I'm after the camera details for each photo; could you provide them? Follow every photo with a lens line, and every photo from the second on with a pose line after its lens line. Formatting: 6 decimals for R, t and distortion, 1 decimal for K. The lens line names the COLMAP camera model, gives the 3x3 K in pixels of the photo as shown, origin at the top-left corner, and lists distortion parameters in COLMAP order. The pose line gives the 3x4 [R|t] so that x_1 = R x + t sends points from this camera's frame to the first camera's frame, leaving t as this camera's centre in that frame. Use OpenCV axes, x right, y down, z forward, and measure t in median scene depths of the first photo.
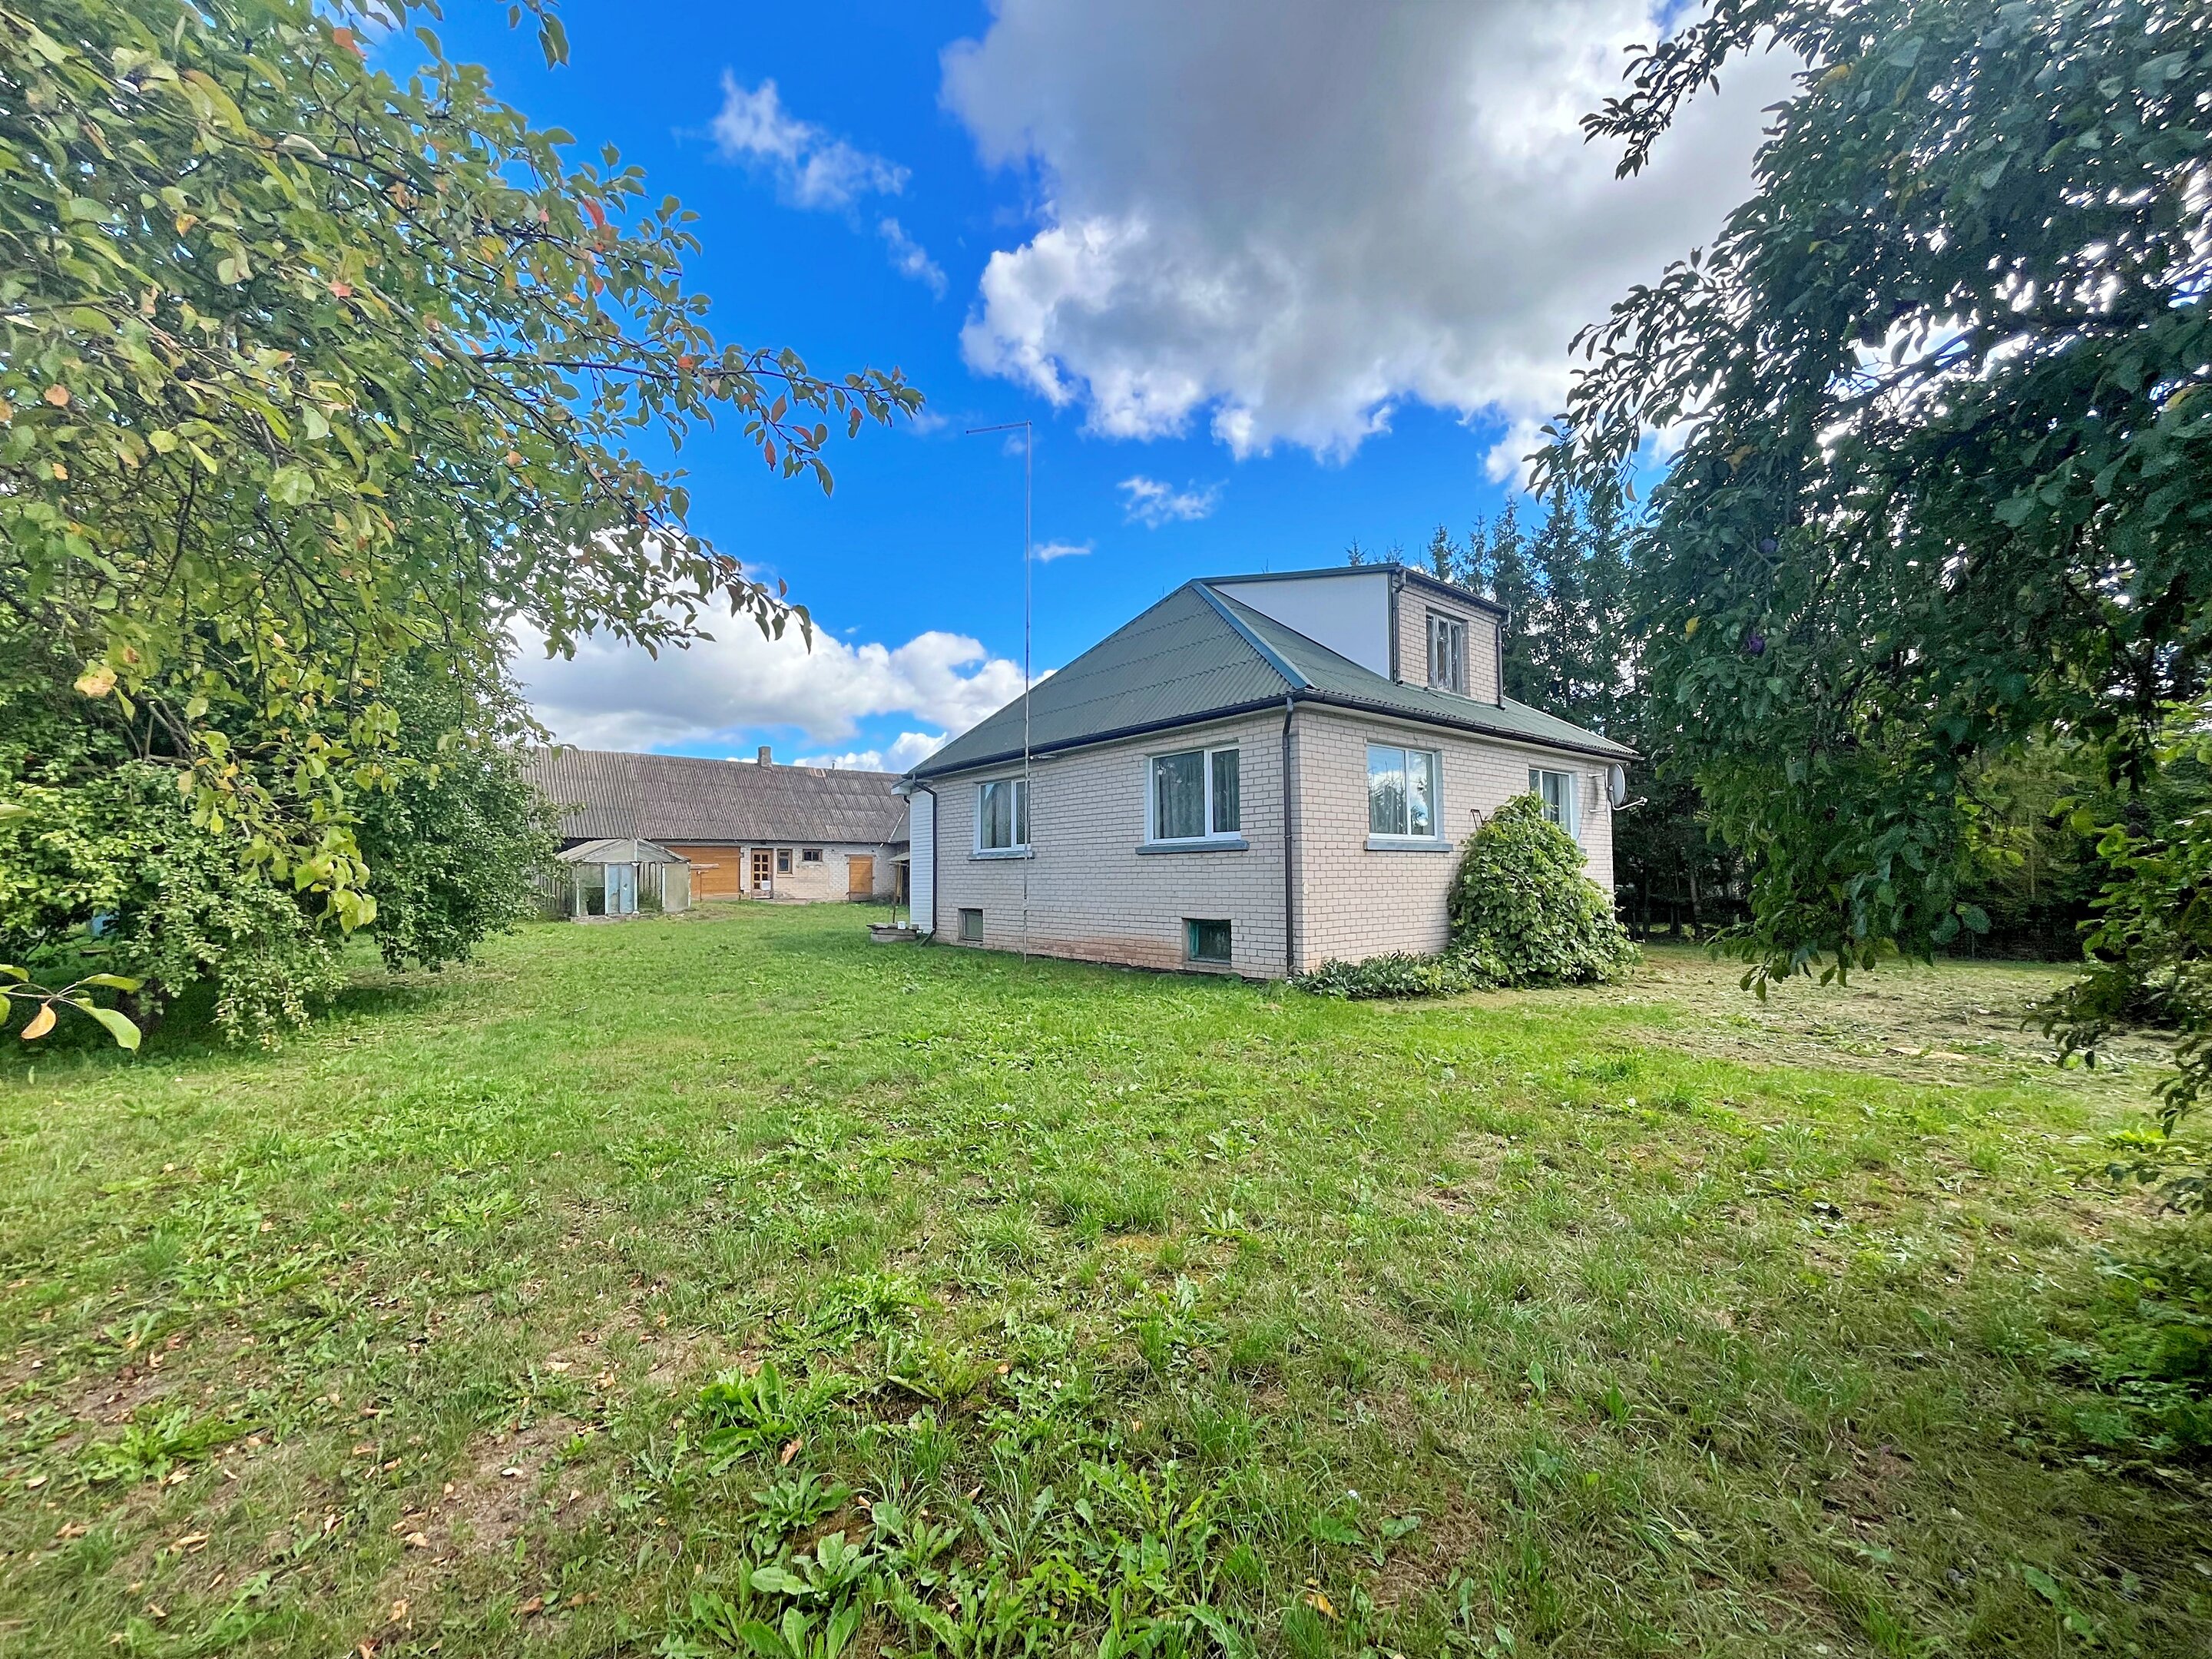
lens RADIAL K [[891.5, 0, 1104.1], [0, 891.5, 829.2], [0, 0, 1]] dist [-0.003737, 0.001136]
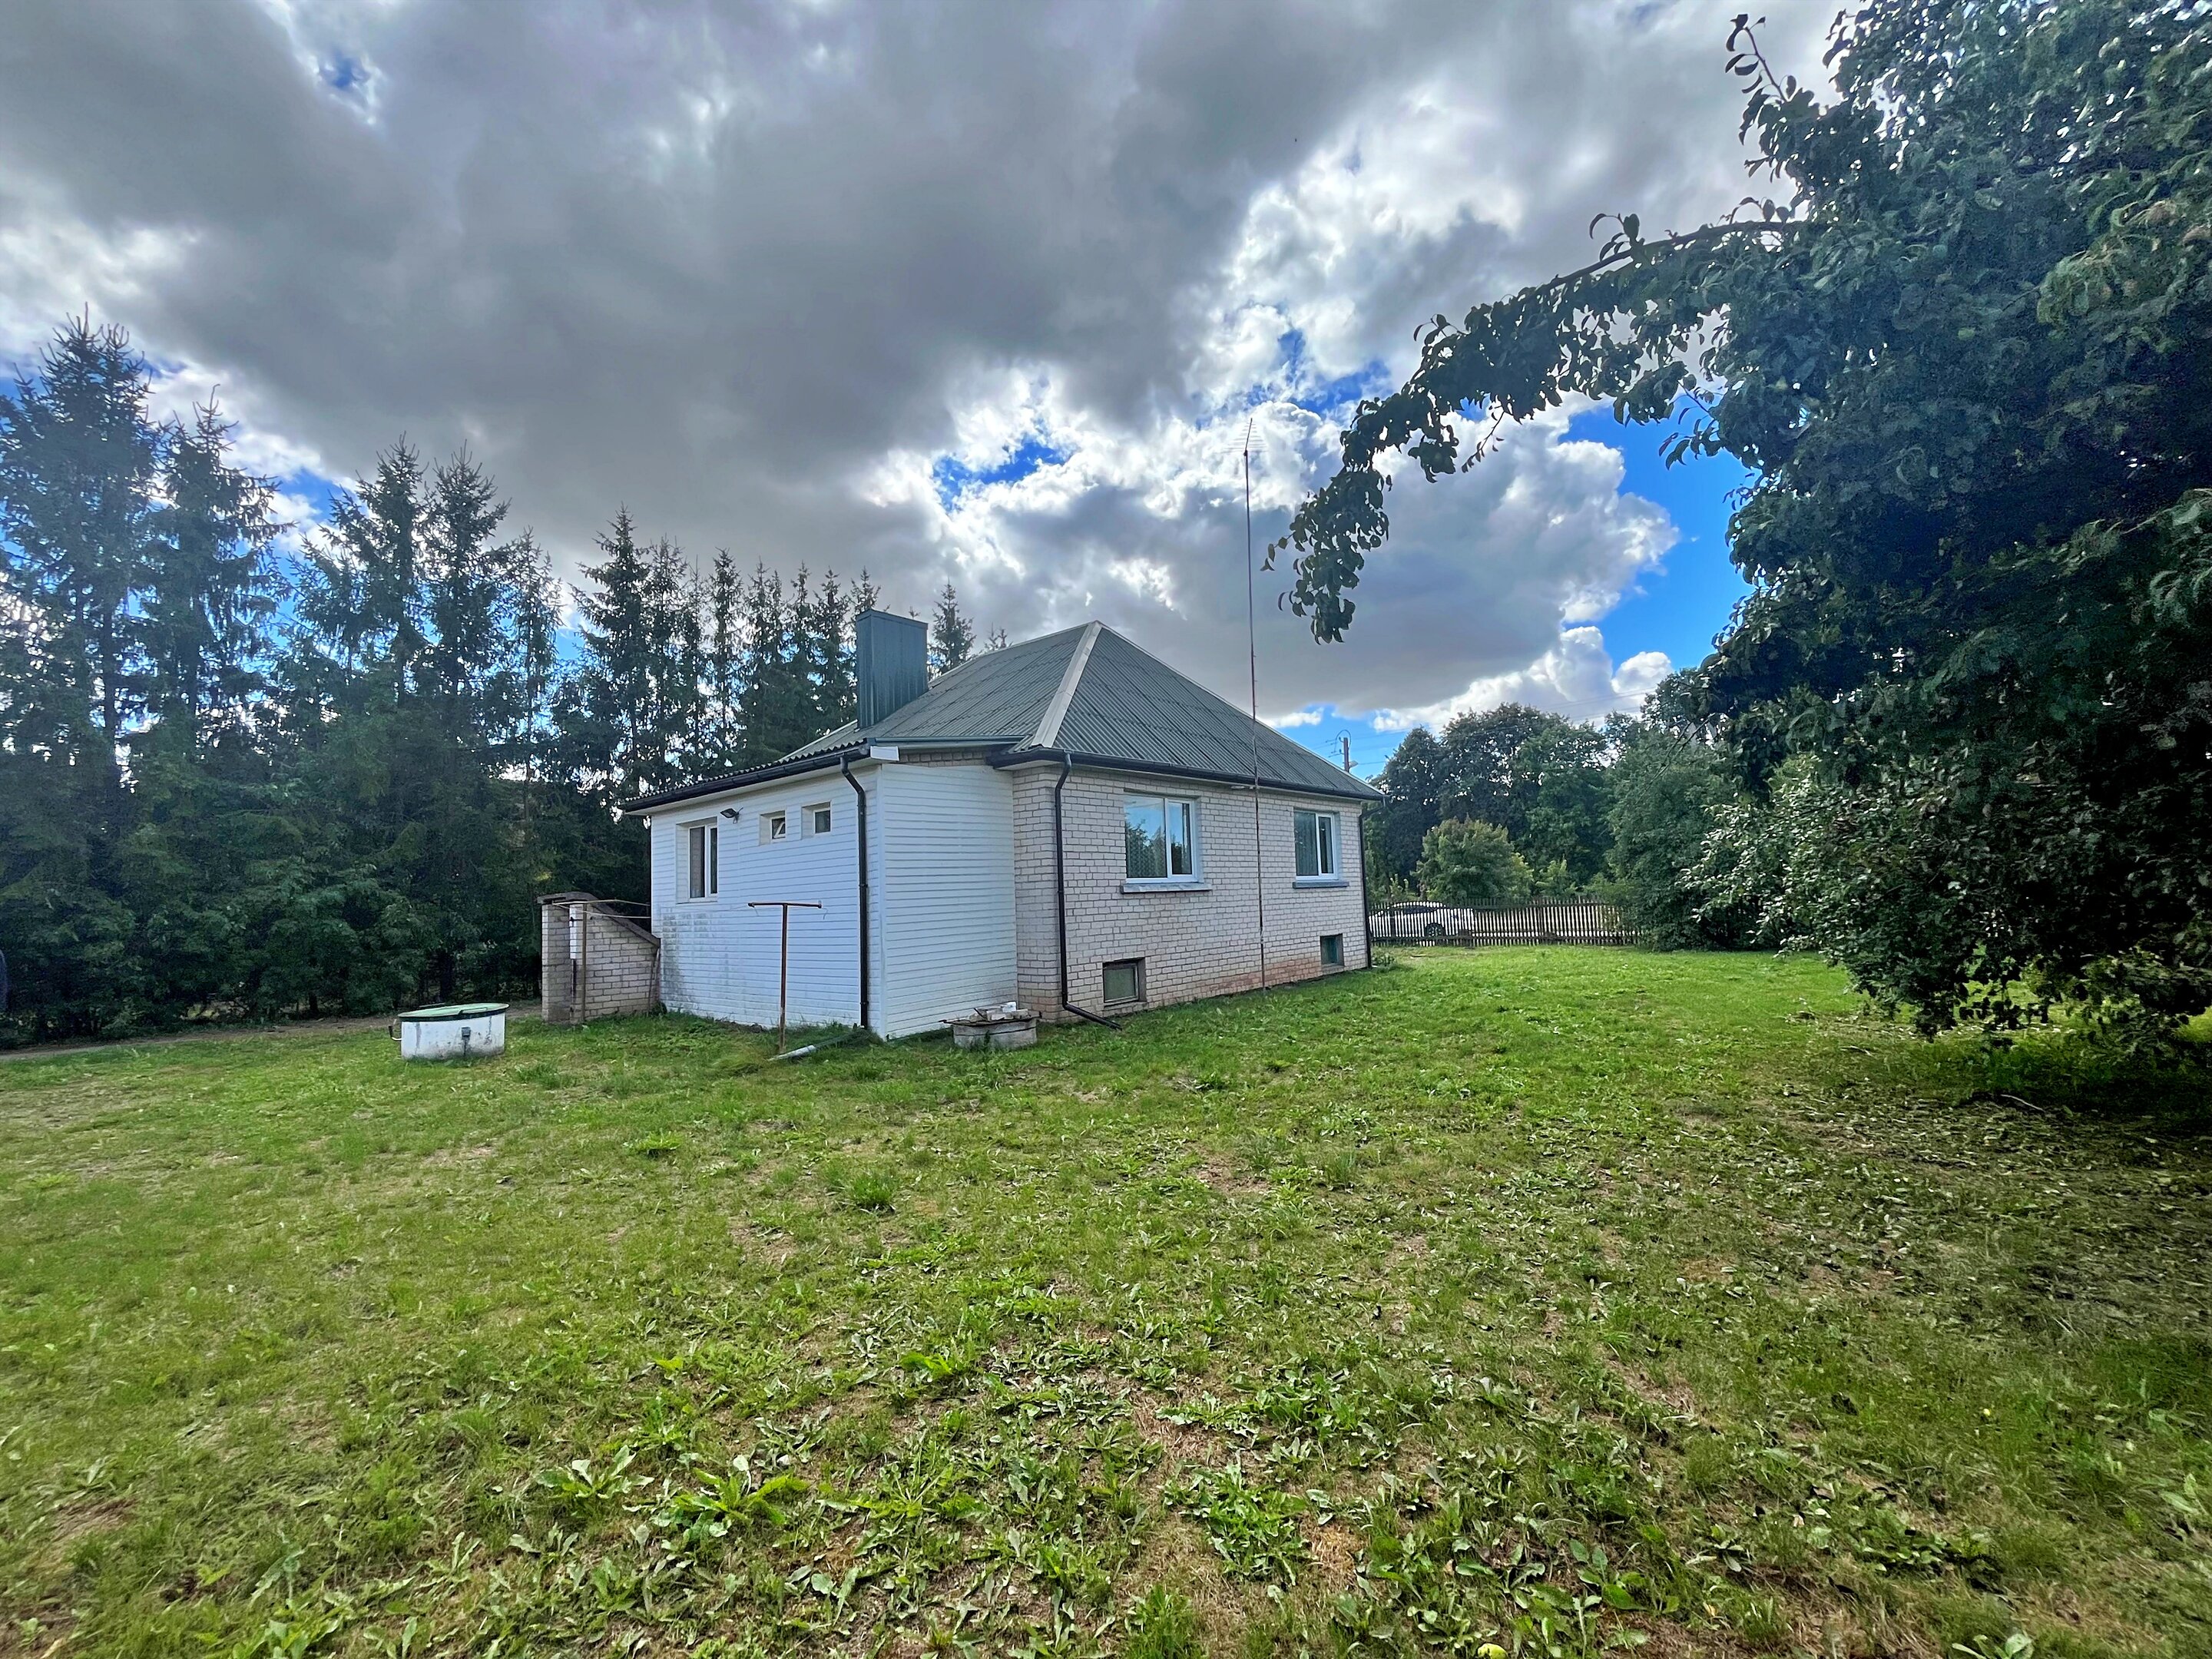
lens RADIAL K [[891.5, 0, 1105.6], [0, 891.5, 832.3], [0, 0, 1]] dist [-0.003737, 0.001136]
pose [[-0.152025, 0.096281, 0.983676, -0.954086], [-0.004954, 0.995157, -0.098170, 0.061984], [-0.988364, -0.019797, -0.150811, 1.223692]]
